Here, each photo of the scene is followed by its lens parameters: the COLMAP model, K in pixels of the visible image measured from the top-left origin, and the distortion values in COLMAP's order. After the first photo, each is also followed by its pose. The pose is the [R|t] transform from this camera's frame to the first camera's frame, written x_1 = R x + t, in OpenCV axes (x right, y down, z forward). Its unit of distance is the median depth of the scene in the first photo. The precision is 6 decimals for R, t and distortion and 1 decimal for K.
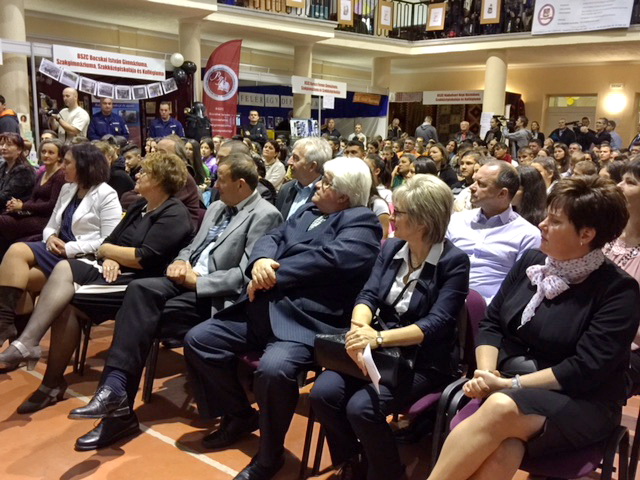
lens RADIAL K [[617.3, 0, 320.0], [0, 617.3, 240.0], [0, 0, 1]] dist [0.114595, -0.180167]
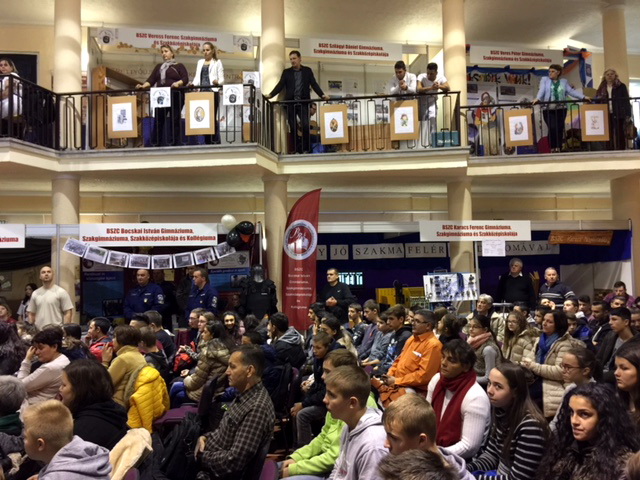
lens RADIAL K [[565.4, 0, 321.0], [0, 565.4, 244.0], [0, 0, 1]] dist [0.071029, 0.003663]
pose [[0.744040, -0.096855, -0.661078, 0.493074], [-0.071229, 0.972300, -0.222620, -0.097485], [0.664328, 0.212726, 0.716531, 0.600523]]
